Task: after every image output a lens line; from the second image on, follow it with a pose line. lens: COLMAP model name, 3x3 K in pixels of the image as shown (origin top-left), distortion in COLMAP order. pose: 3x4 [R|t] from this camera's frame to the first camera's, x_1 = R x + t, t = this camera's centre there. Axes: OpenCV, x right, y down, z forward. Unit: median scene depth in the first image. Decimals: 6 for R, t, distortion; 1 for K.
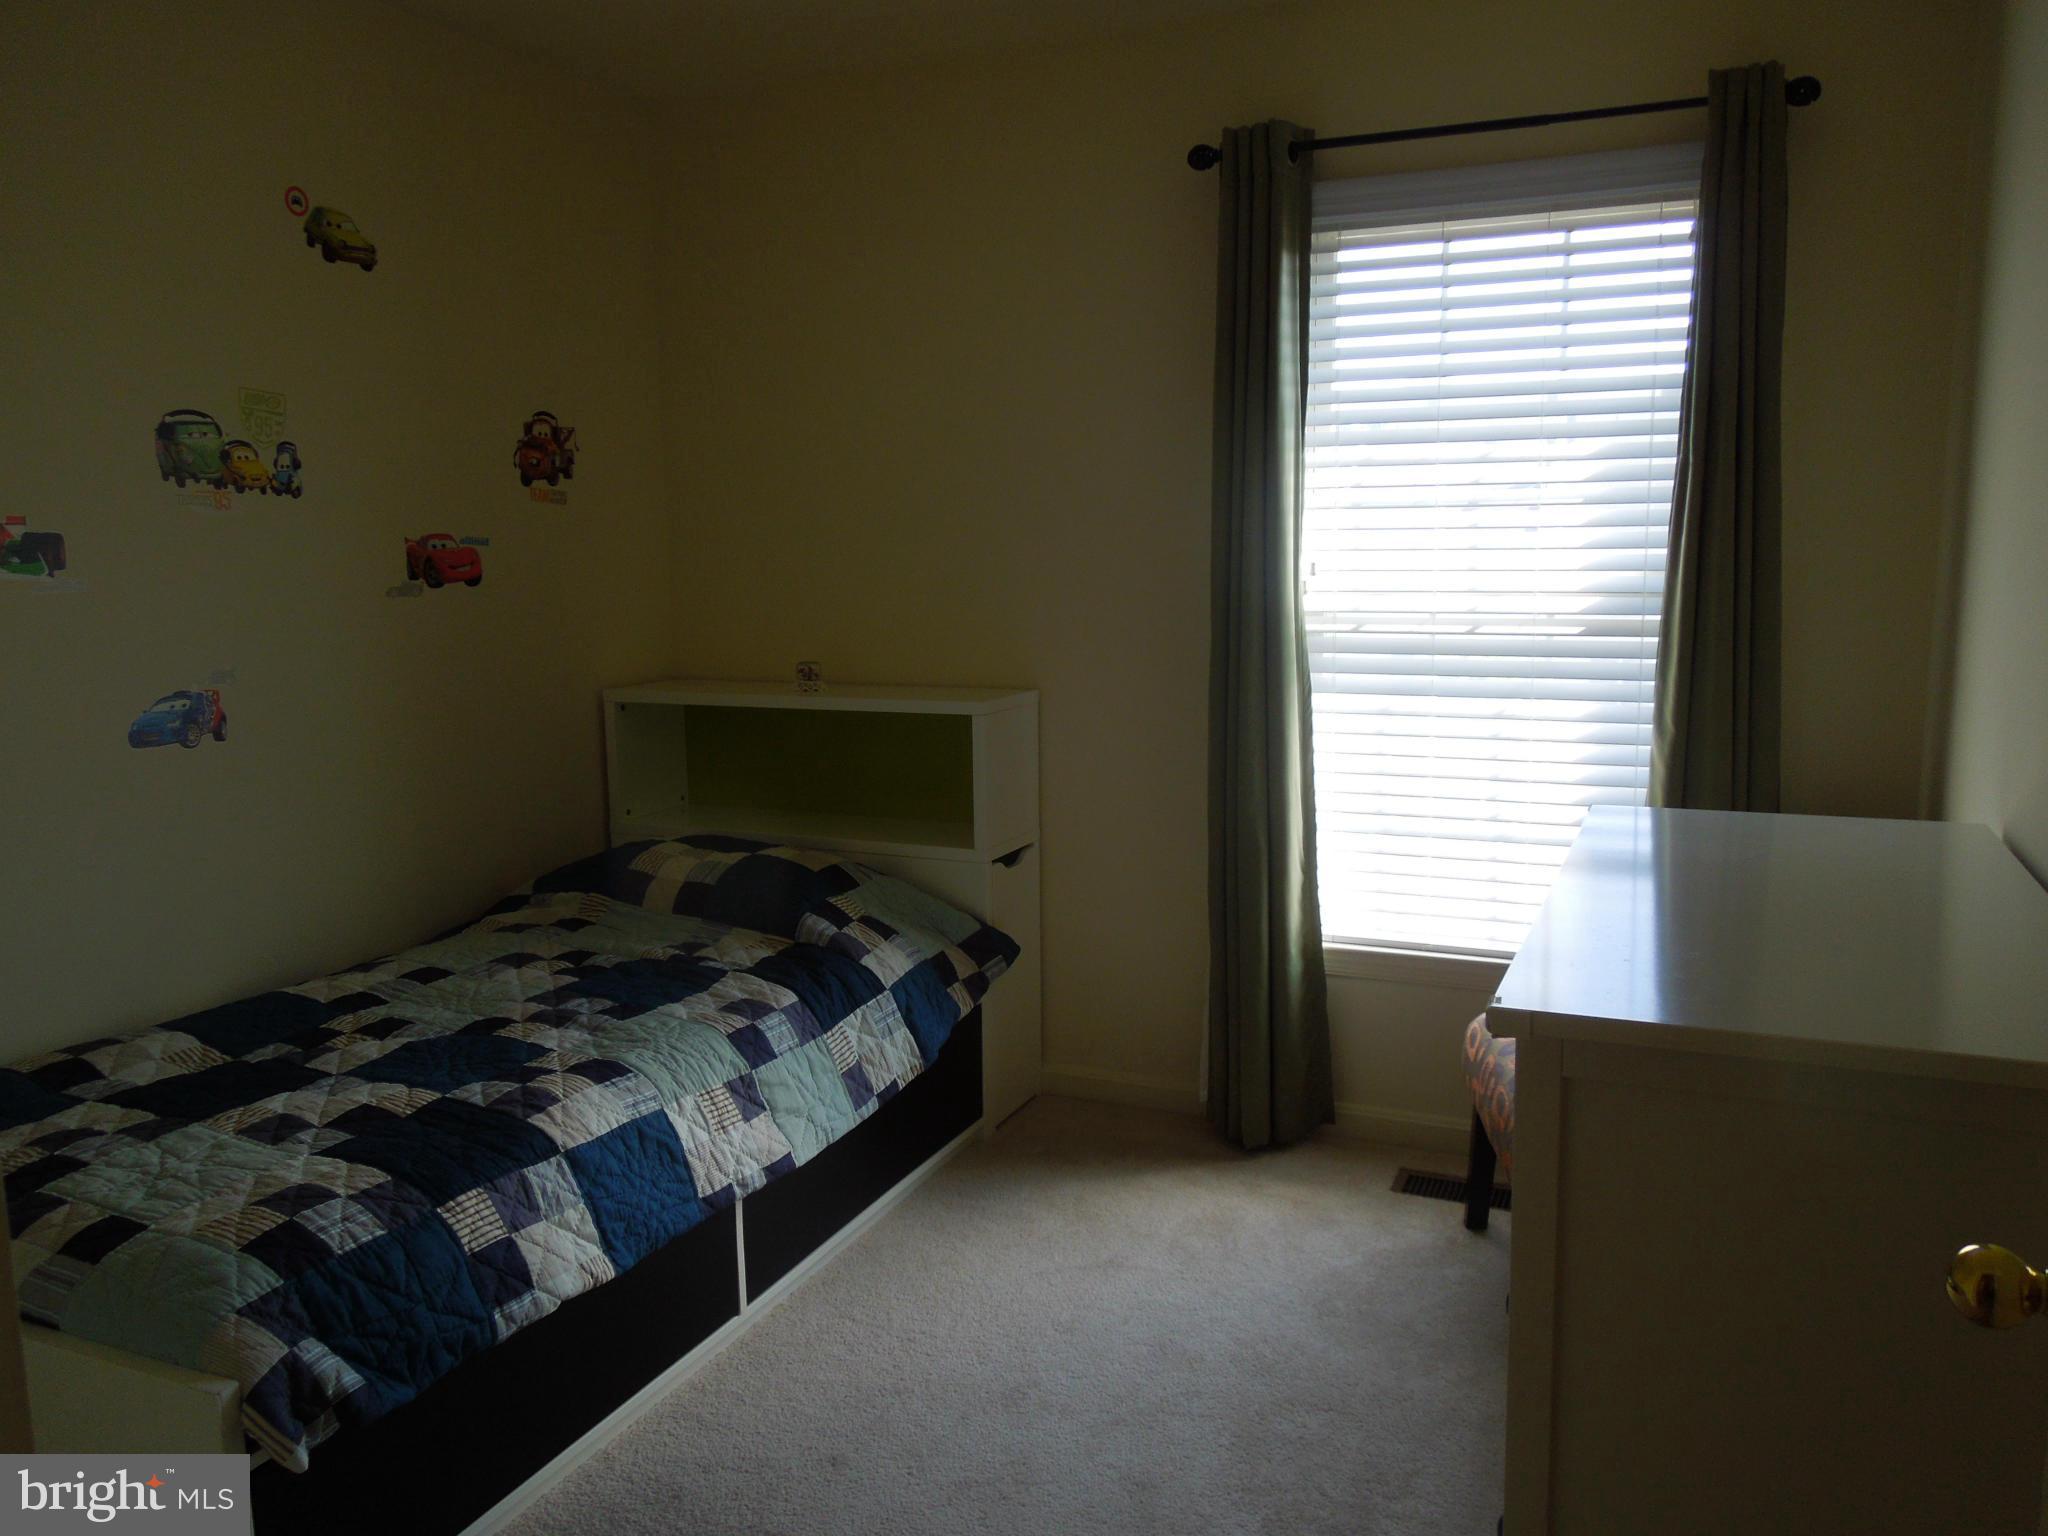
lens RADIAL K [[1535.0, 0, 1024.0], [0, 1535.0, 768.0], [0, 0, 1]] dist [-0.007822, -0.001713]
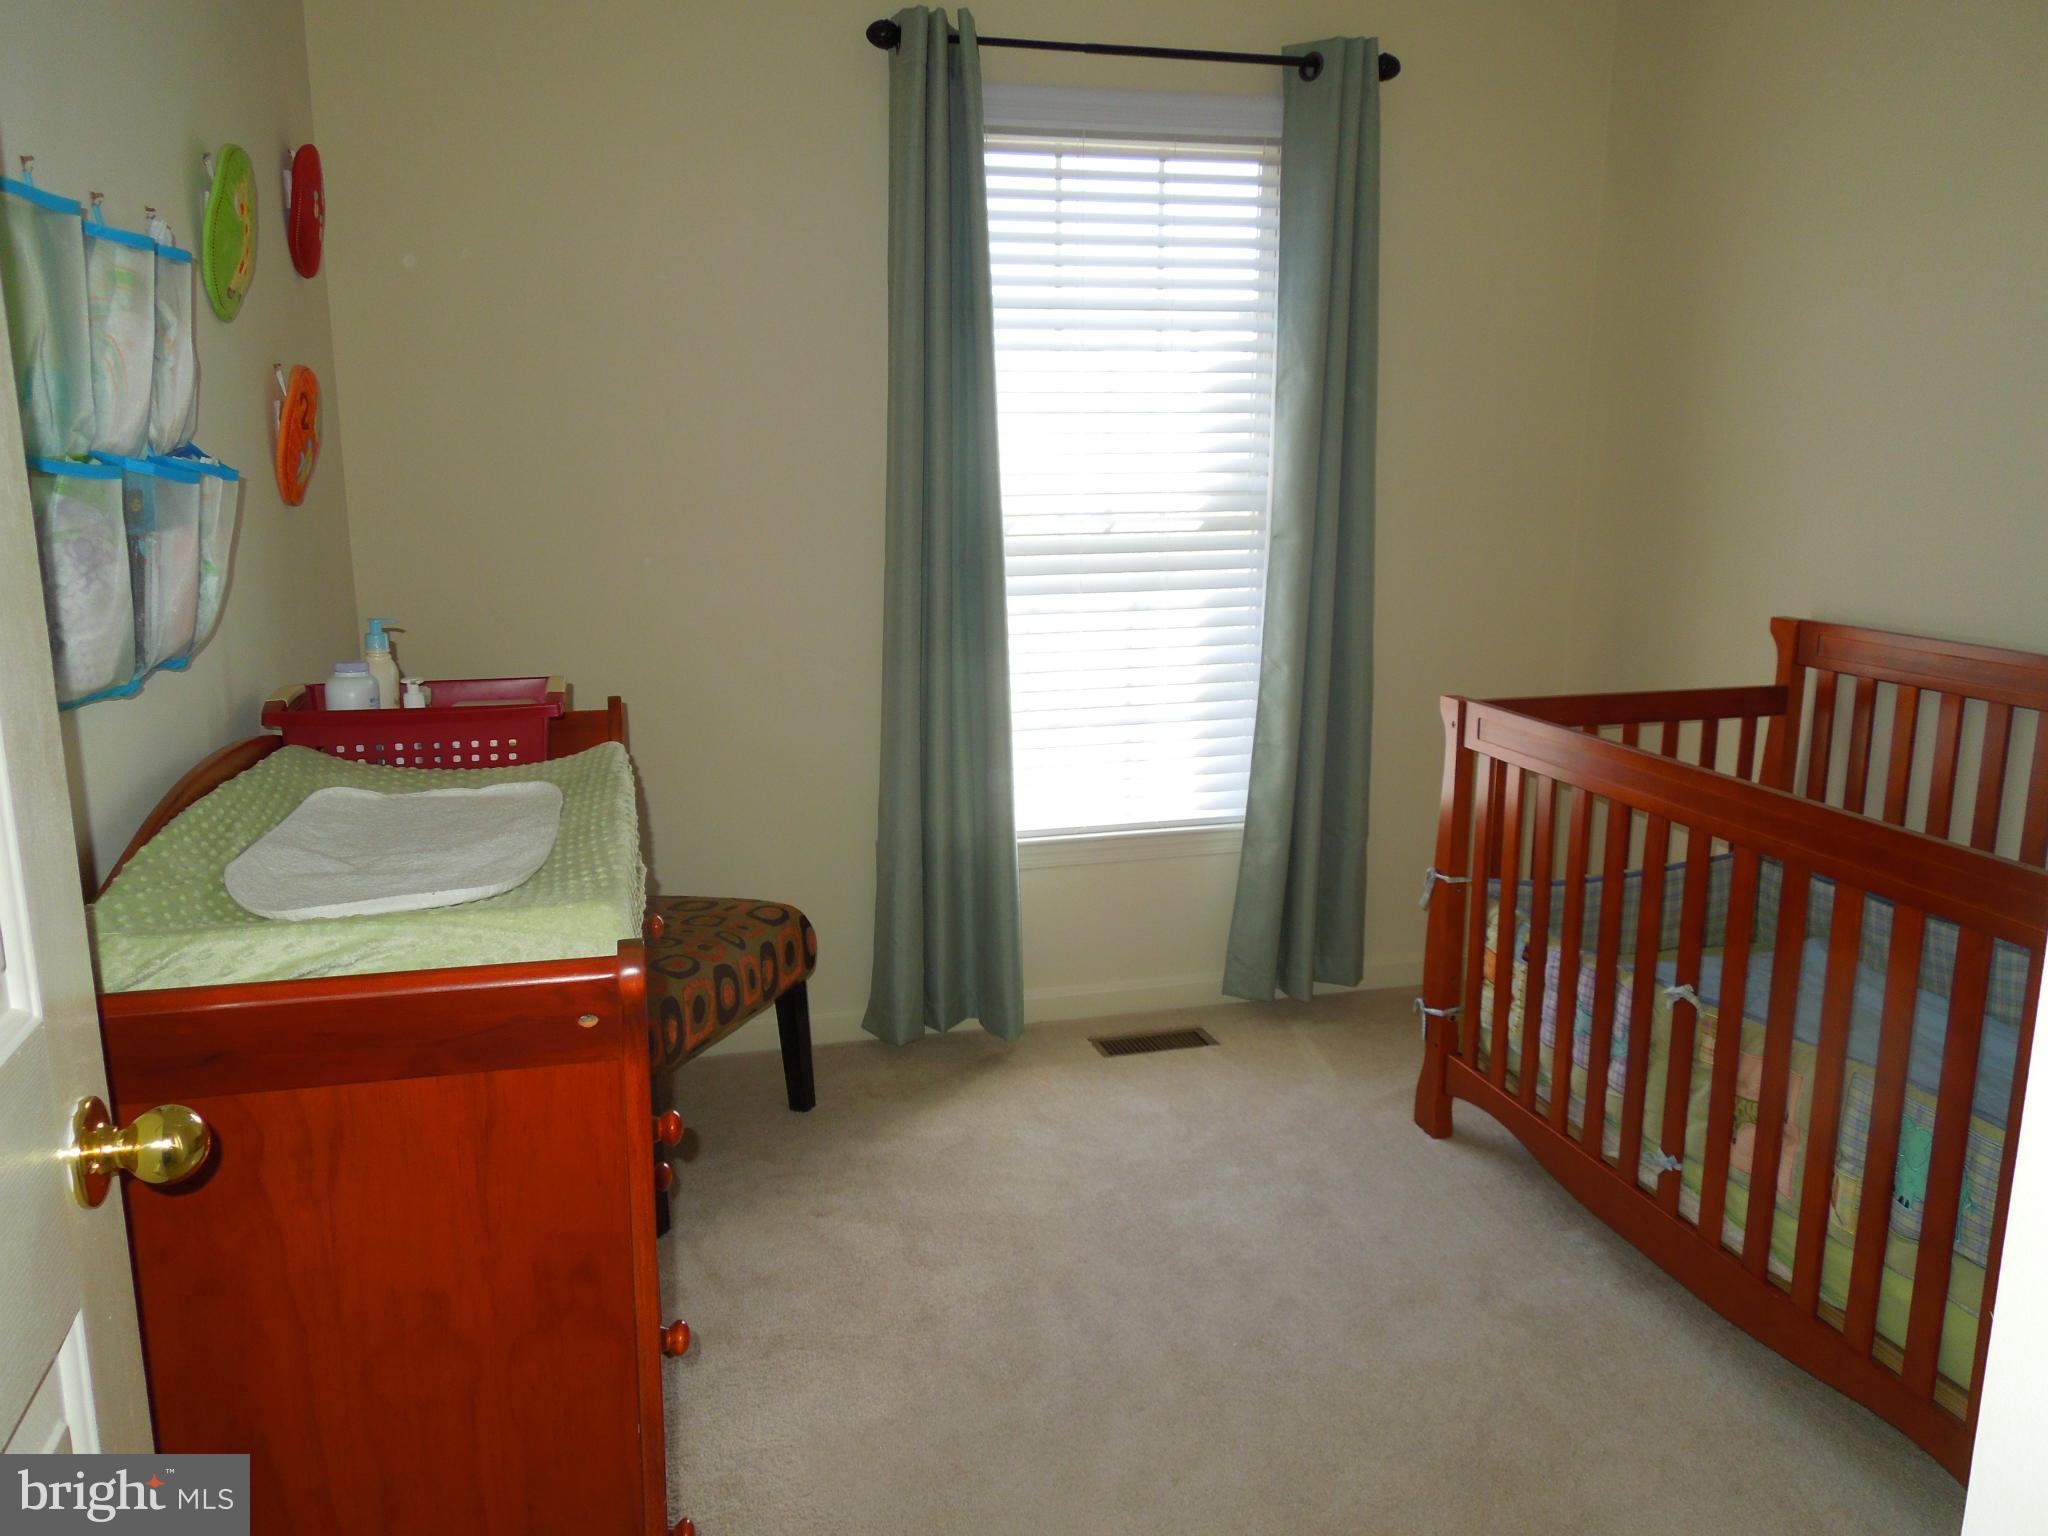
lens RADIAL K [[1535.0, 0, 1024.0], [0, 1535.0, 768.0], [0, 0, 1]] dist [-0.007822, -0.001713]
pose [[0.788507, -0.122564, 0.602690, -0.437709], [0.089729, 0.992382, 0.084418, -0.020667], [-0.608446, -0.012486, 0.793497, 0.184973]]
